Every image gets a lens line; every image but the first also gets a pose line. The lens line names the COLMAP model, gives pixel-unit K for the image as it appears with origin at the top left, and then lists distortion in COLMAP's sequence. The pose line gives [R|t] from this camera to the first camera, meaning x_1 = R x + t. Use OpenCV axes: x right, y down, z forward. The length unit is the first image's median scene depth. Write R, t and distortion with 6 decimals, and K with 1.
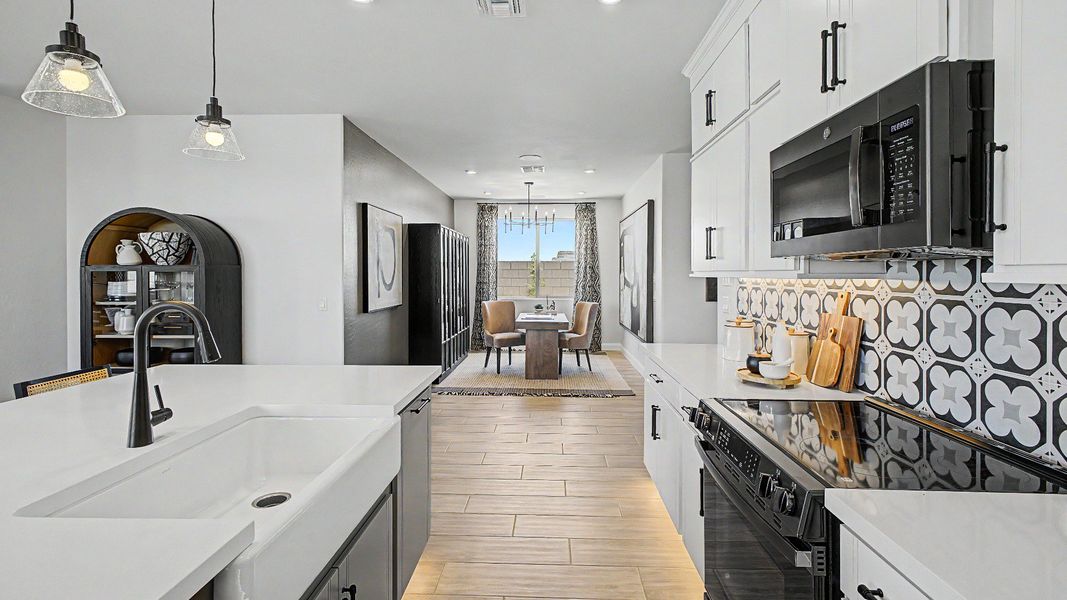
lens RADIAL K [[470.5, 0, 536.5], [0, 470.5, 277.3], [0, 0, 1]] dist [0.009953, -0.001640]
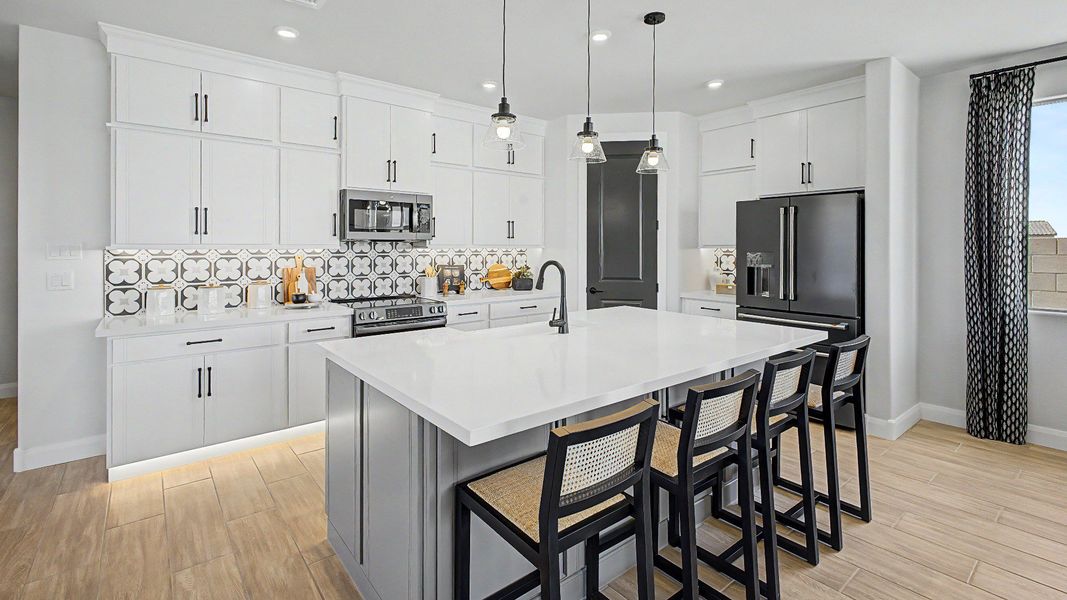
lens RADIAL K [[477.9, 0, 537.6], [0, 477.9, 245.8], [0, 0, 1]] dist [0.015153, -0.003277]
pose [[-0.662321, -0.002265, 0.749216, -1.572200], [0.003020, 0.999979, 0.005692, -0.018602], [-0.749214, 0.006033, -0.662301, 1.668552]]
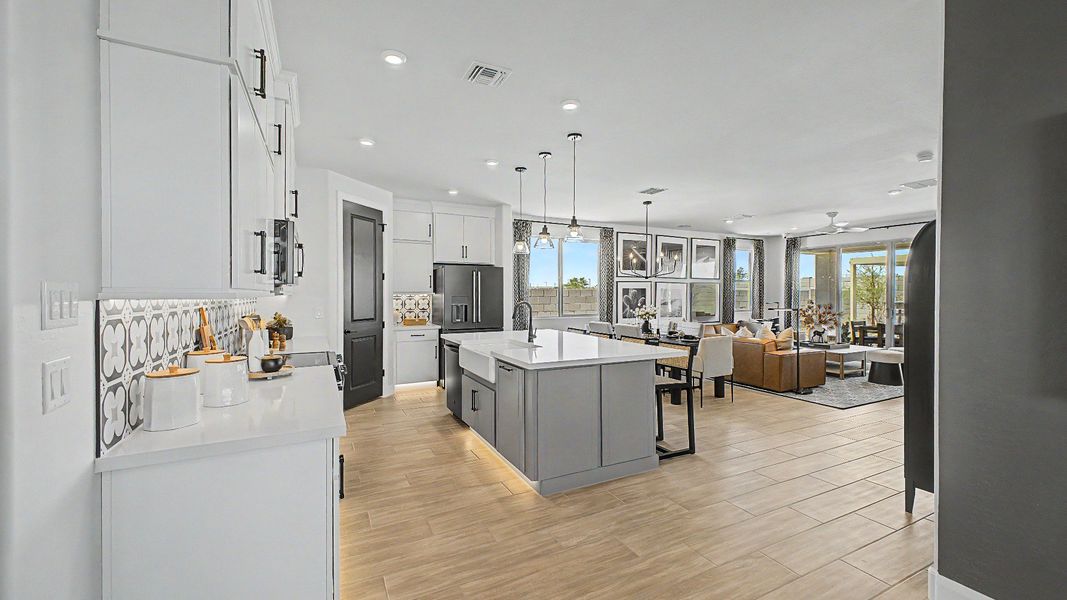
lens RADIAL K [[426.9, 0, 532.0], [0, 426.9, 293.6], [0, 0, 1]] dist [0.010748, -0.002884]
pose [[-0.873474, -0.001527, -0.486868, 0.469610], [-0.004877, 0.999972, 0.005614, -0.017498], [0.486846, 0.007278, -0.873458, 2.589241]]
